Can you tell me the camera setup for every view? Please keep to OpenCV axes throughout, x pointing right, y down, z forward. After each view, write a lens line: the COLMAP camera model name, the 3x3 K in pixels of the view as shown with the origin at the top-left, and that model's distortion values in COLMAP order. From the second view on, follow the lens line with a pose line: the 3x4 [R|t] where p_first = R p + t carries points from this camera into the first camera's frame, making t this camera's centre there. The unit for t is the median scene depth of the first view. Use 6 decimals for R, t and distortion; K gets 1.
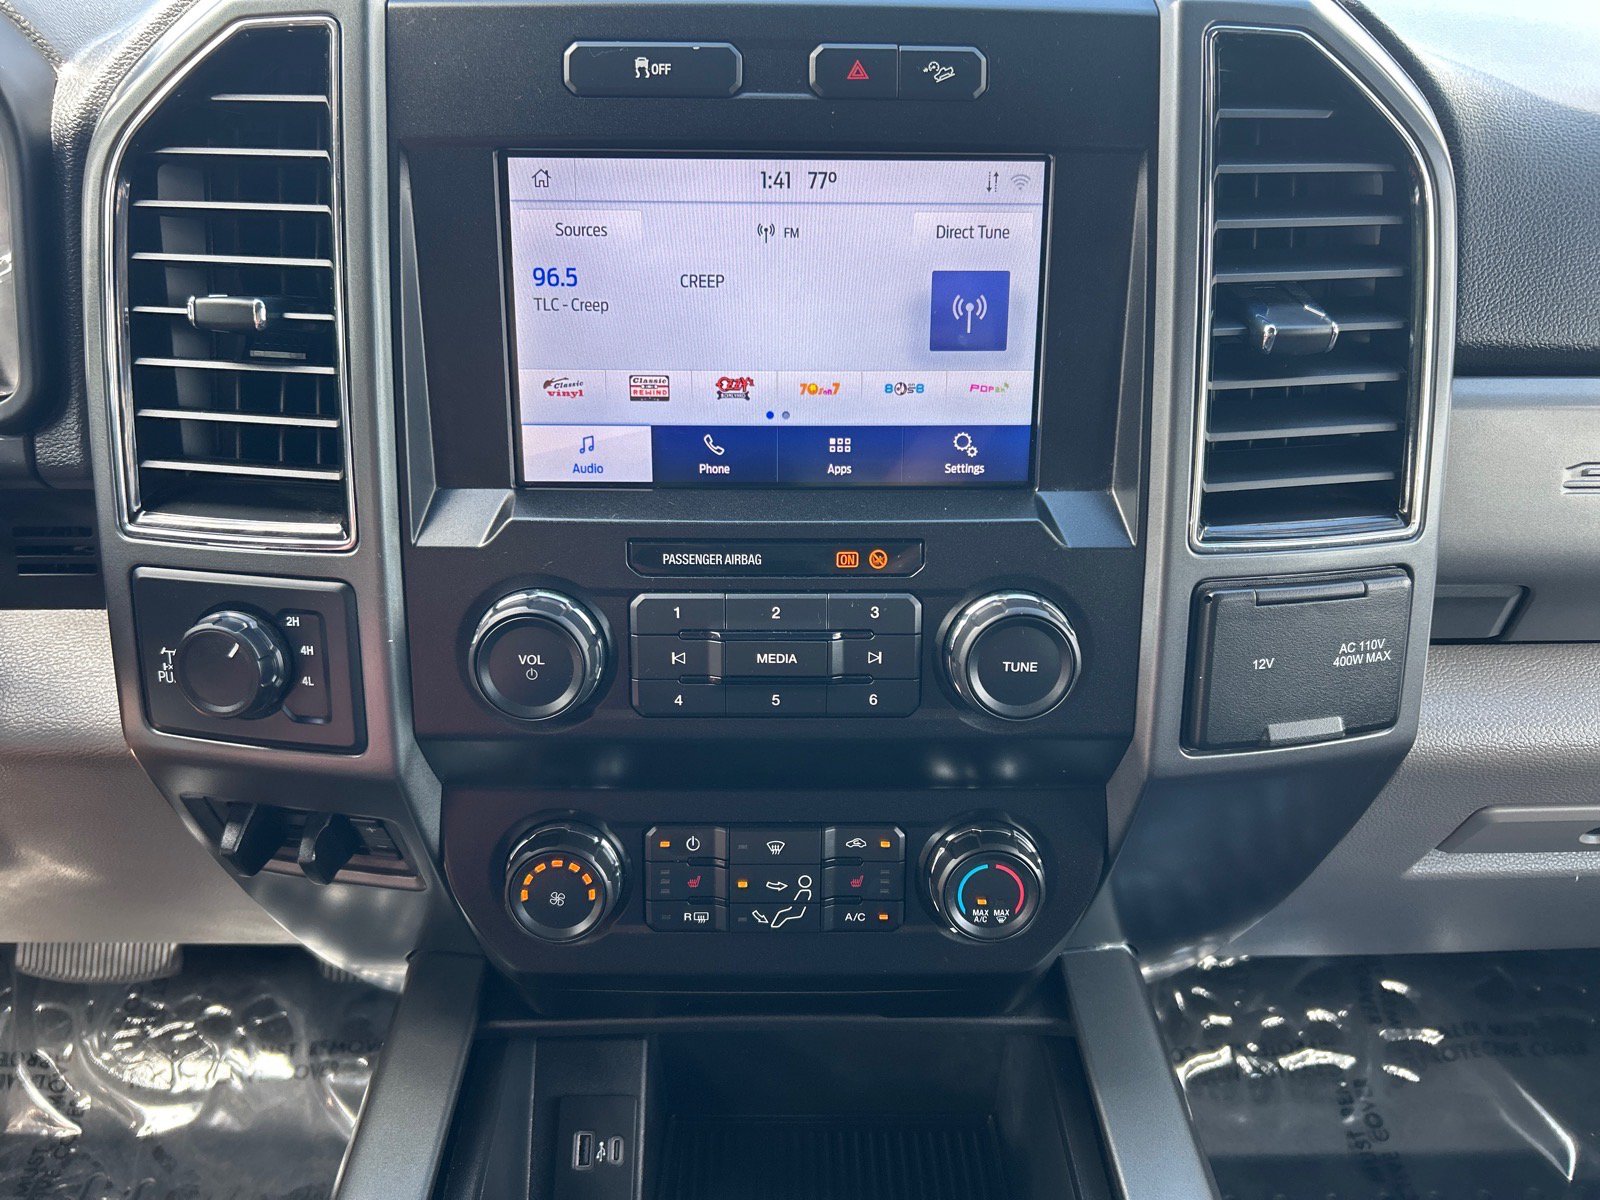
lens RADIAL K [[1198.8, 0, 794.6], [0, 1198.8, 596.4], [0, 0, 1]] dist [-0.007546, -0.004930]
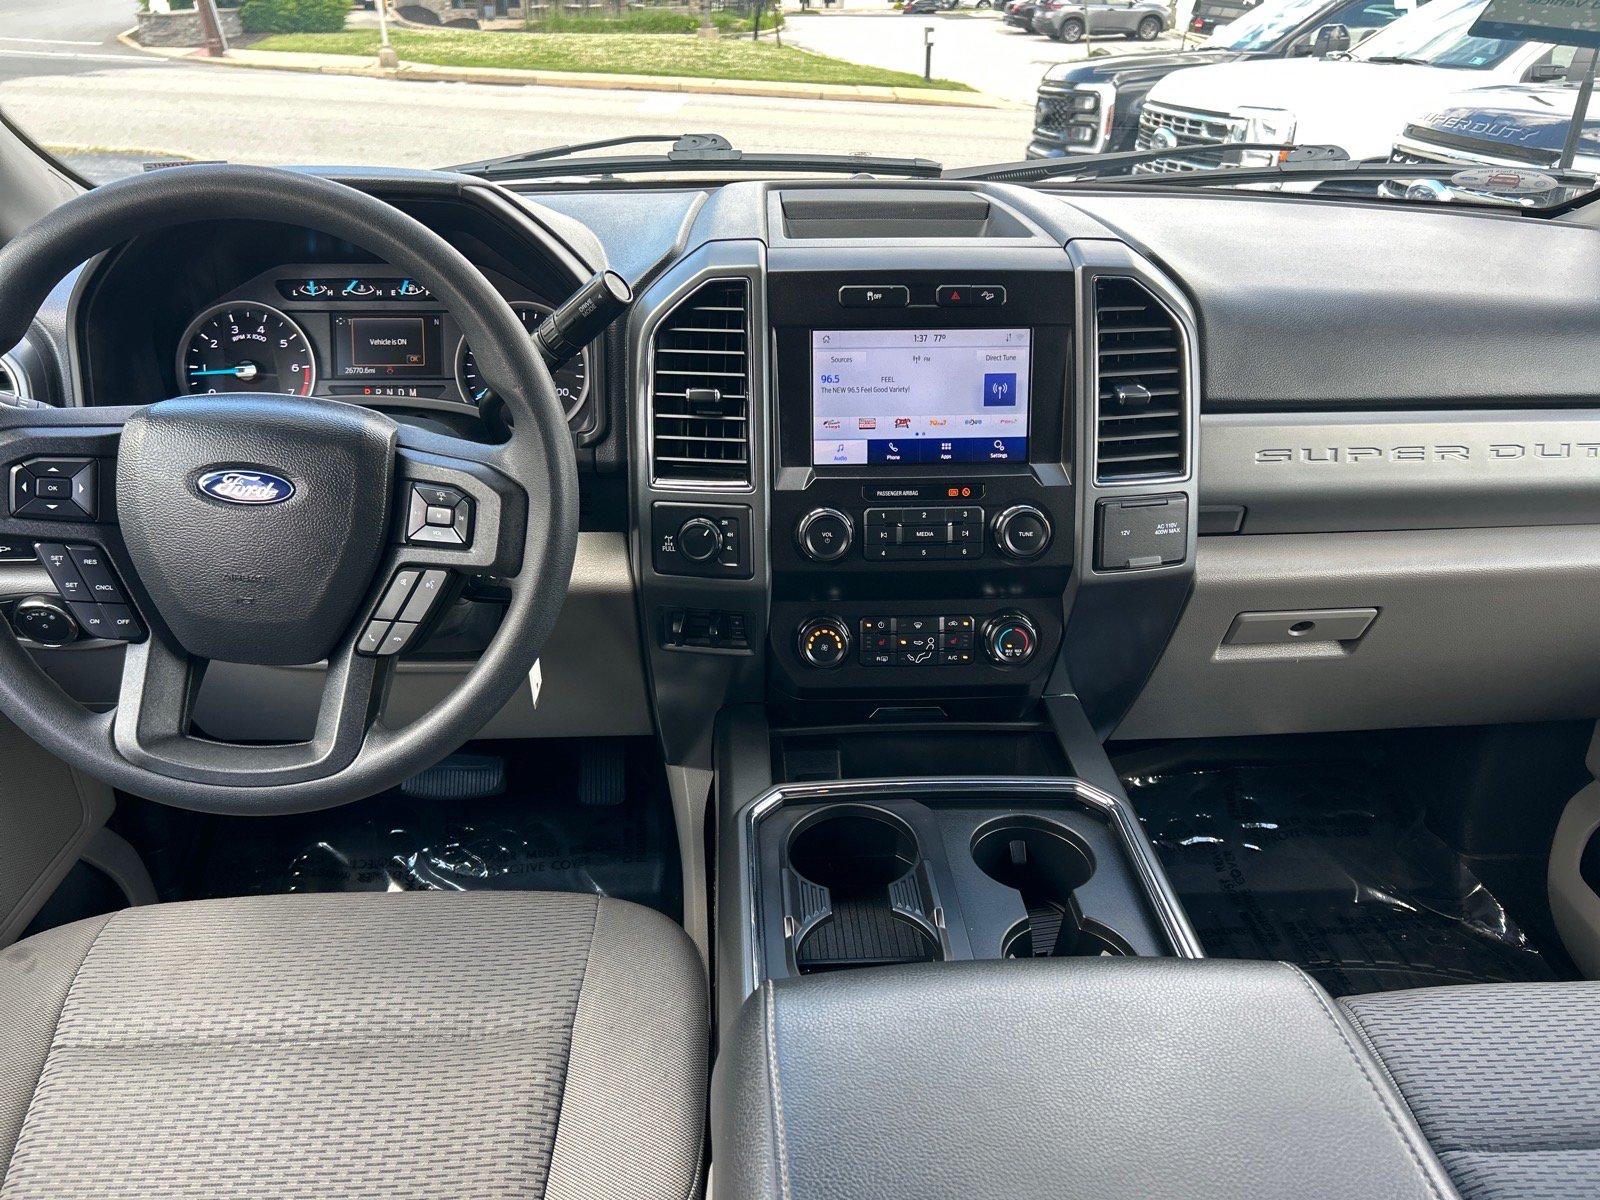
lens RADIAL K [[1200.2, 0, 787.4], [0, 1200.2, 604.9], [0, 0, 1]] dist [0.030088, -0.040183]
pose [[0.999272, -0.020260, 0.032332, -0.367349], [0.021488, 0.999043, -0.038092, 0.276435], [-0.031529, 0.038760, 0.998751, -1.381947]]
